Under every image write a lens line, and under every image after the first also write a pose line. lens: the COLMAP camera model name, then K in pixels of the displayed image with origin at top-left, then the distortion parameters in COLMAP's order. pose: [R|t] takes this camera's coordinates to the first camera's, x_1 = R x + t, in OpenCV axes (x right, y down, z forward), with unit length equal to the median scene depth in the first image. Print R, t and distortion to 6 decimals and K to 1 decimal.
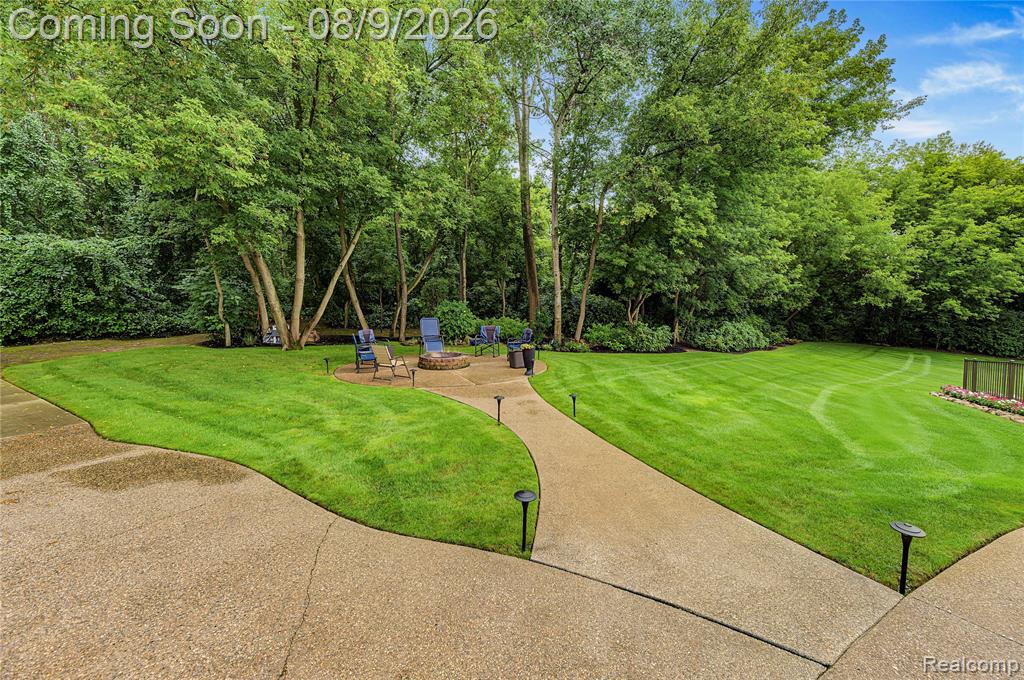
lens RADIAL K [[418.7, 0, 510.0], [0, 418.7, 332.7], [0, 0, 1]] dist [0.010213, -0.000199]
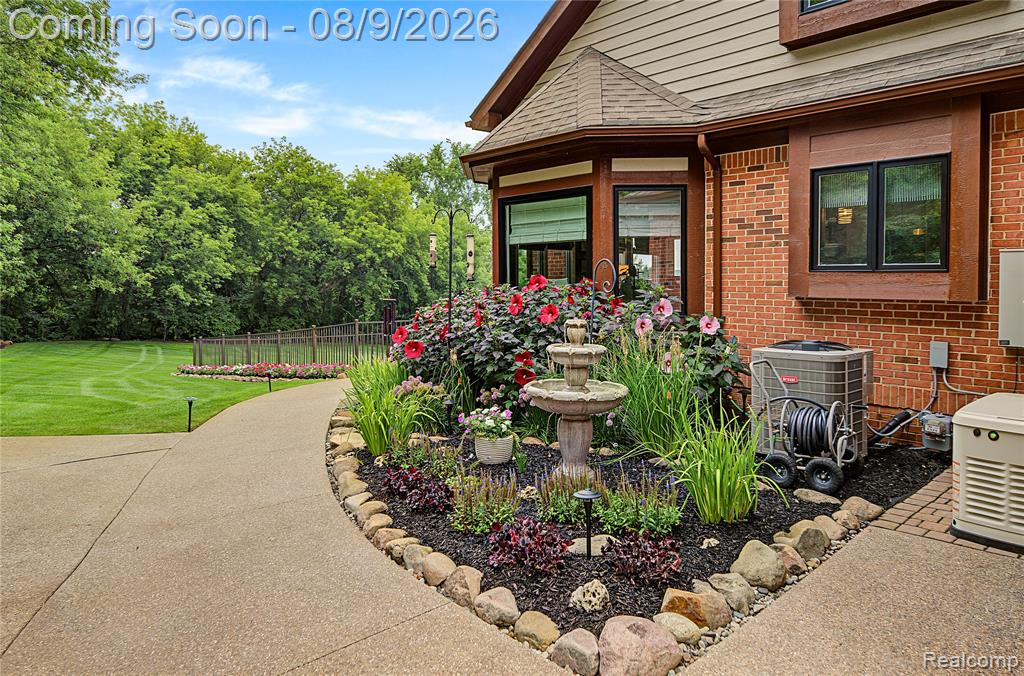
lens RADIAL K [[656.8, 0, 500.3], [0, 656.8, 289.0], [0, 0, 1]] dist [0.008367, -0.000034]
pose [[0.296592, 0.004137, 0.954995, -0.132195], [0.060495, 0.997901, -0.023111, 0.009304], [-0.953086, 0.064627, 0.295719, -0.112039]]
